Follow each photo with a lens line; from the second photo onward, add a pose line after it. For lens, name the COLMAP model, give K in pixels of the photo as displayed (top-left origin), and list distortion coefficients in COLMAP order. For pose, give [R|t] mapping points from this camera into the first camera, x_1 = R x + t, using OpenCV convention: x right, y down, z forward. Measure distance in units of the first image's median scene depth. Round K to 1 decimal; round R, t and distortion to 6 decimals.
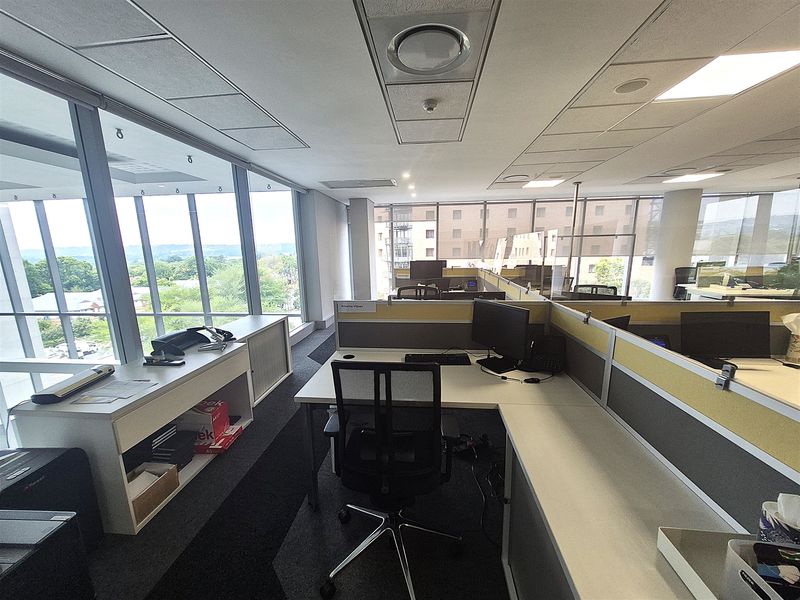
lens RADIAL K [[315.6, 0, 400.0], [0, 315.6, 300.0], [0, 0, 1]] dist [-0.000767, -0.000275]
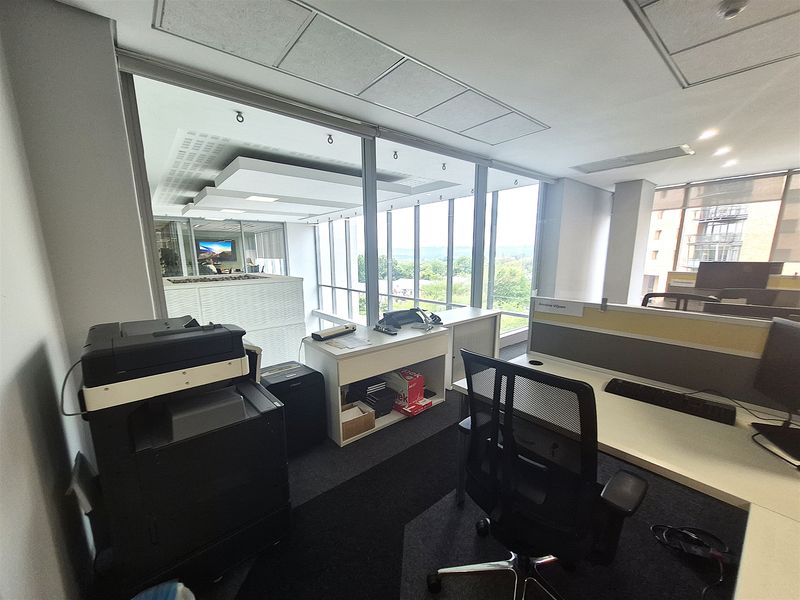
lens RADIAL K [[318.1, 0, 388.9], [0, 318.1, 306.3], [0, 0, 1]] dist [0.001300, 0.000171]
pose [[0.703159, 0.126900, -0.699616, 0.129267], [-0.116572, 0.991206, 0.062628, 0.018259], [0.701411, 0.037518, 0.711769, 0.091971]]
